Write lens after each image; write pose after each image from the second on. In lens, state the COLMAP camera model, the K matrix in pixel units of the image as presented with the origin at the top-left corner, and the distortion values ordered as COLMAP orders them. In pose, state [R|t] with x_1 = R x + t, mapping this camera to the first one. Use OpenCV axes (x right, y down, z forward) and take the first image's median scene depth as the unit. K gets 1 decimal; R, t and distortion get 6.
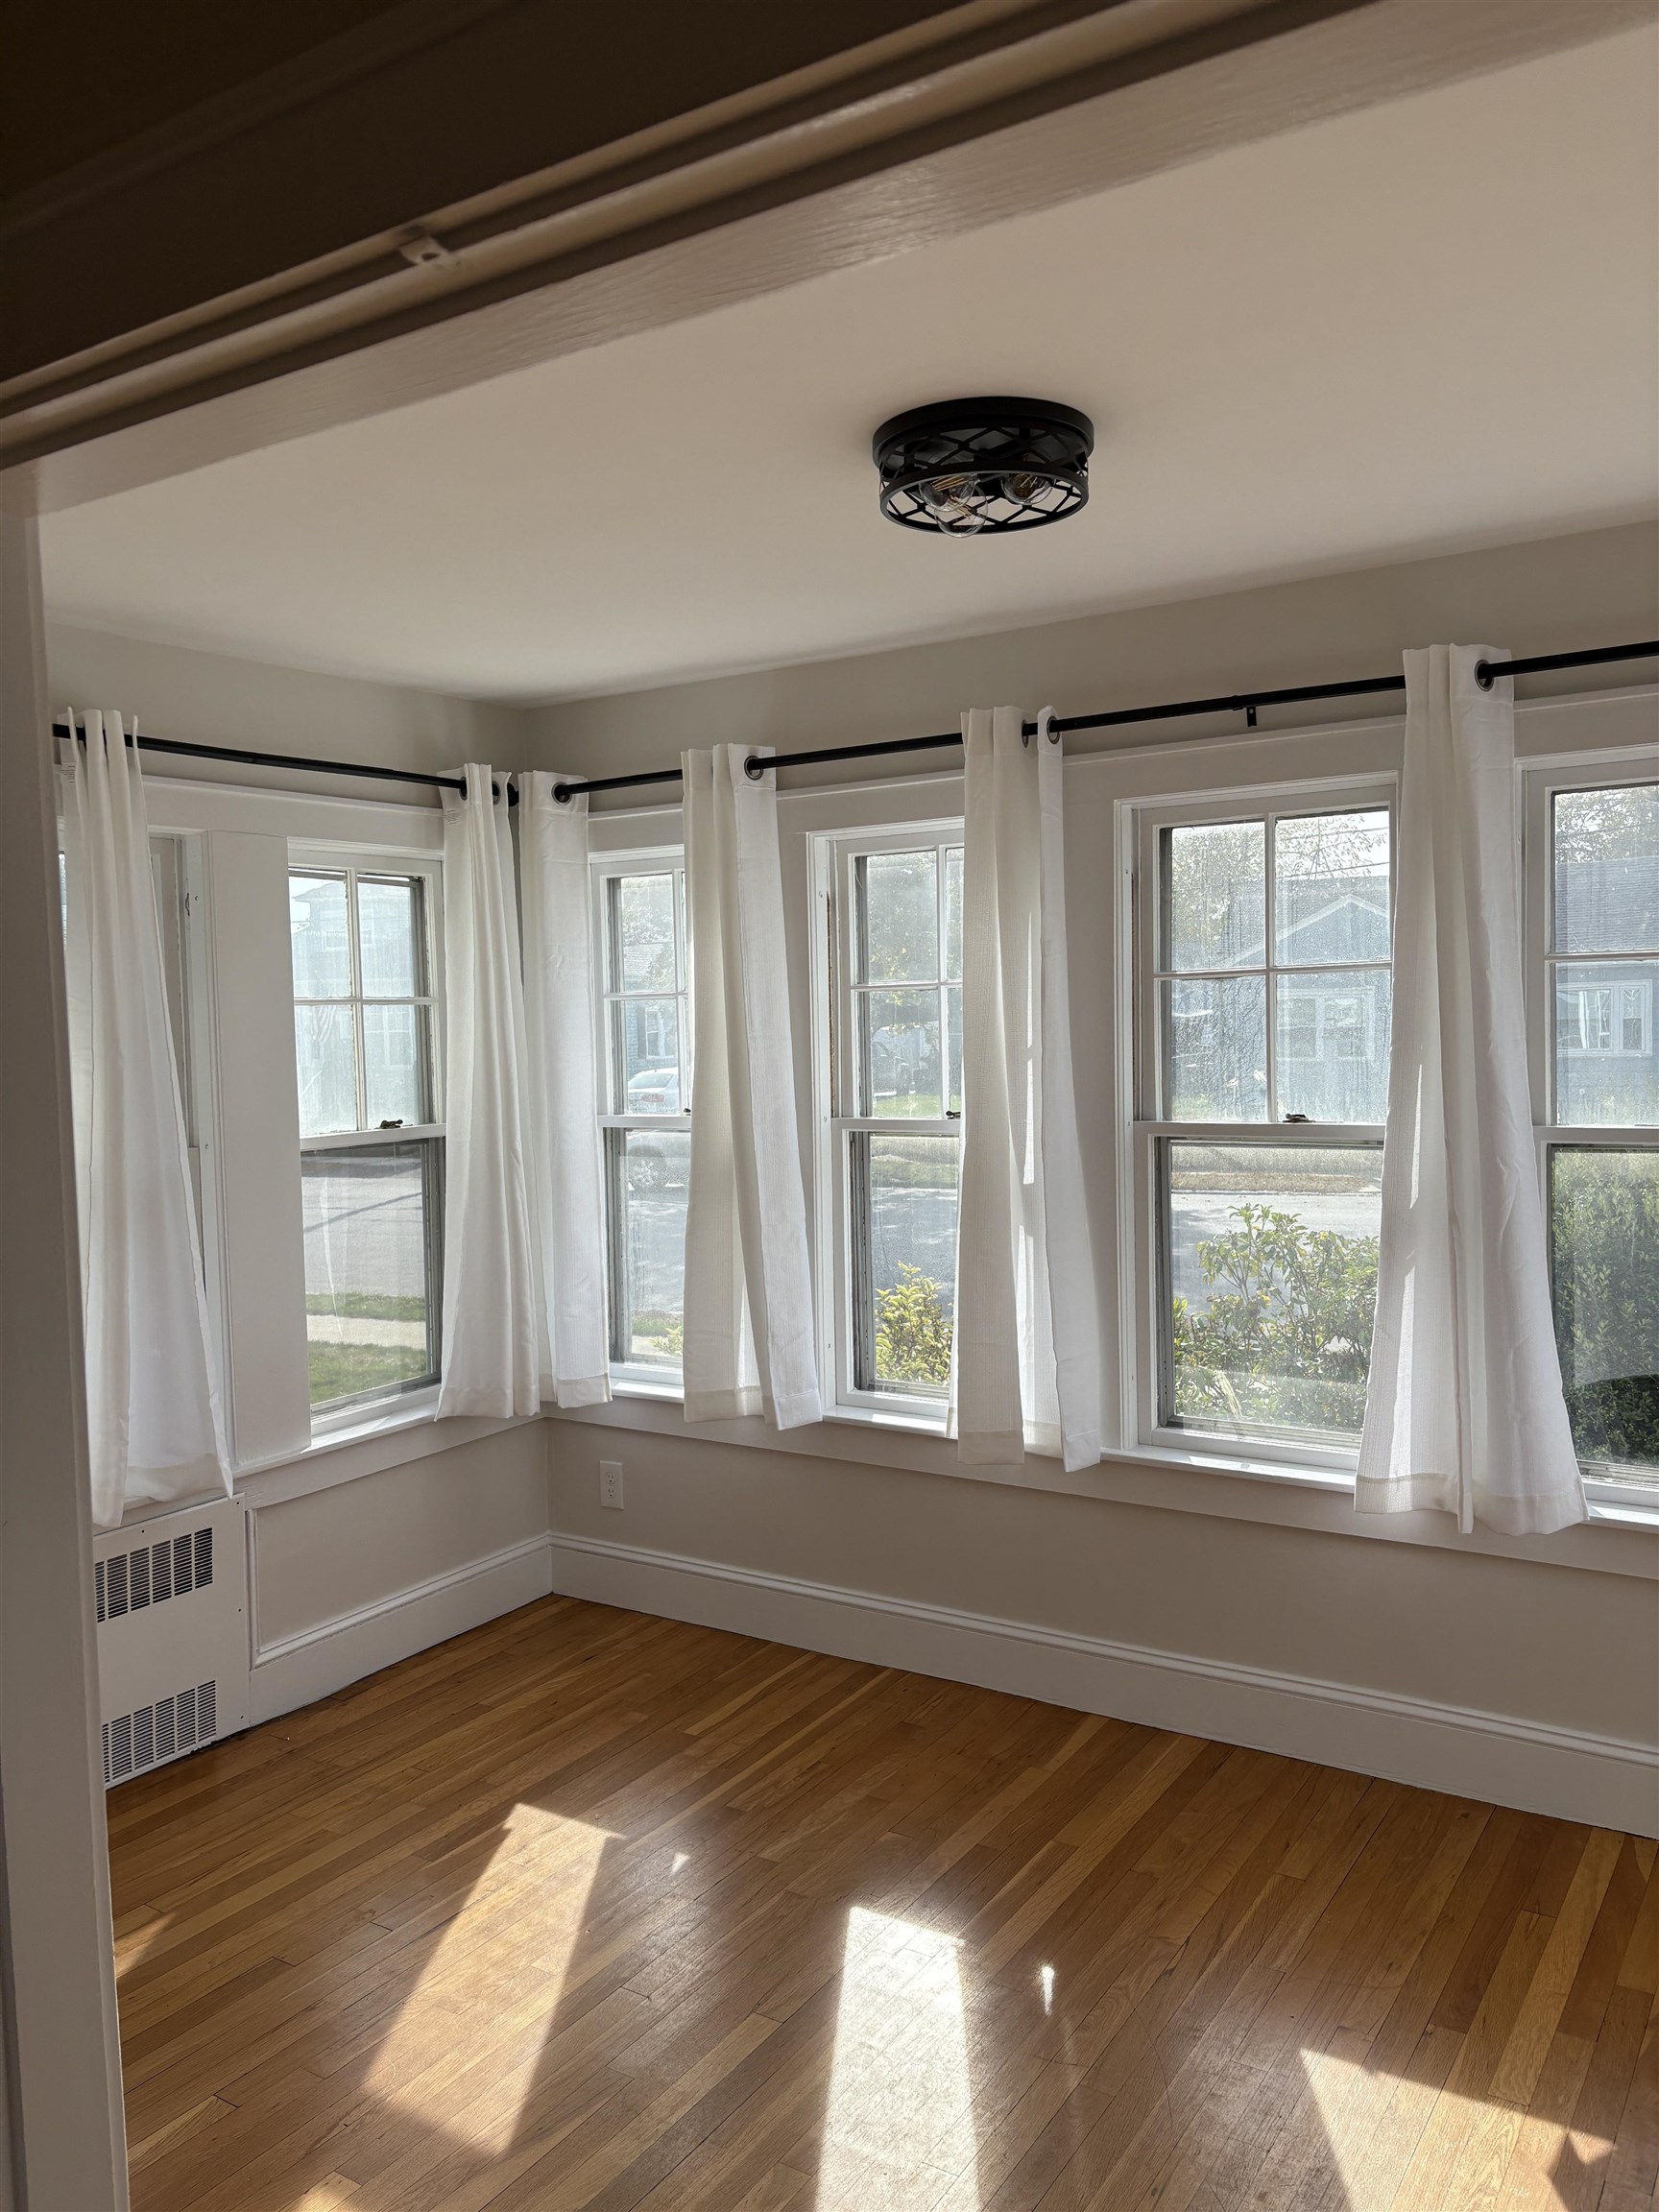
lens RADIAL K [[1653.0, 0, 846.4], [0, 1653.0, 1102.0], [0, 0, 1]] dist [0.039055, -0.047039]
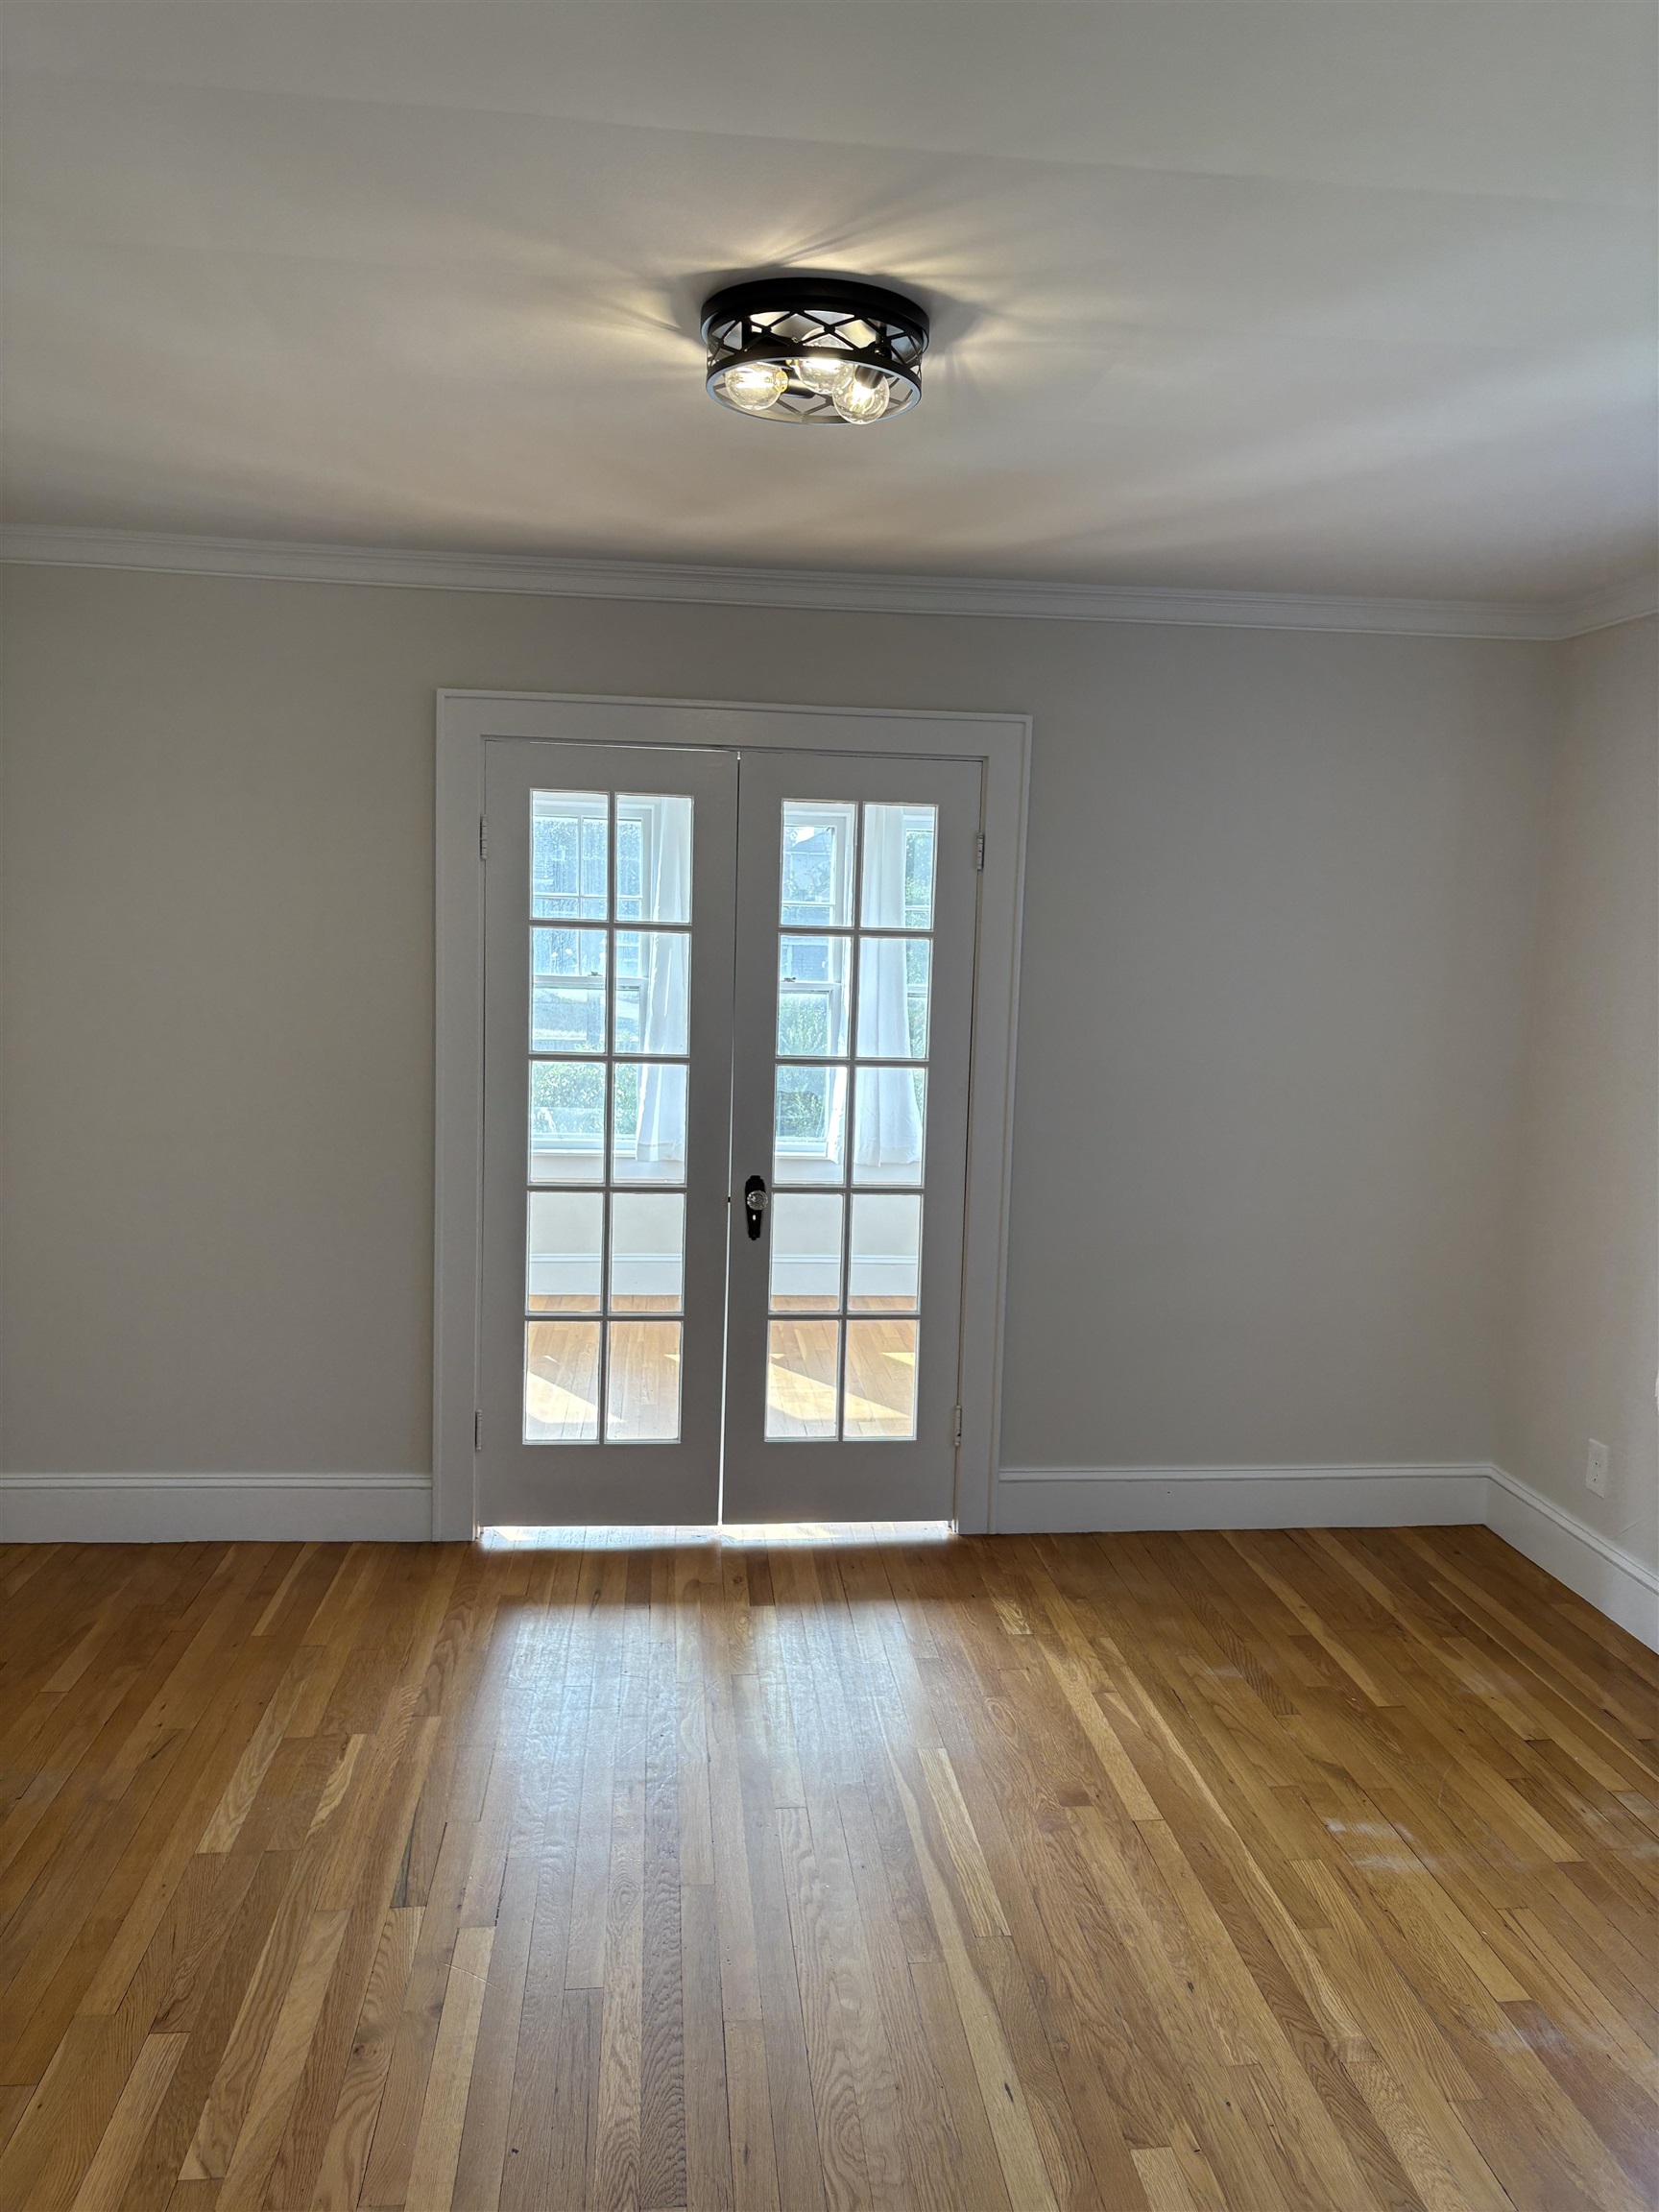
lens RADIAL K [[1653.0, 0, 844.6], [0, 1653.0, 1108.9], [0, 0, 1]] dist [0.039055, -0.047039]
pose [[0.778020, -0.019637, 0.627933, -0.700543], [-0.020275, 0.998206, 0.056337, 0.050290], [-0.627913, -0.056563, 0.776226, -0.683977]]
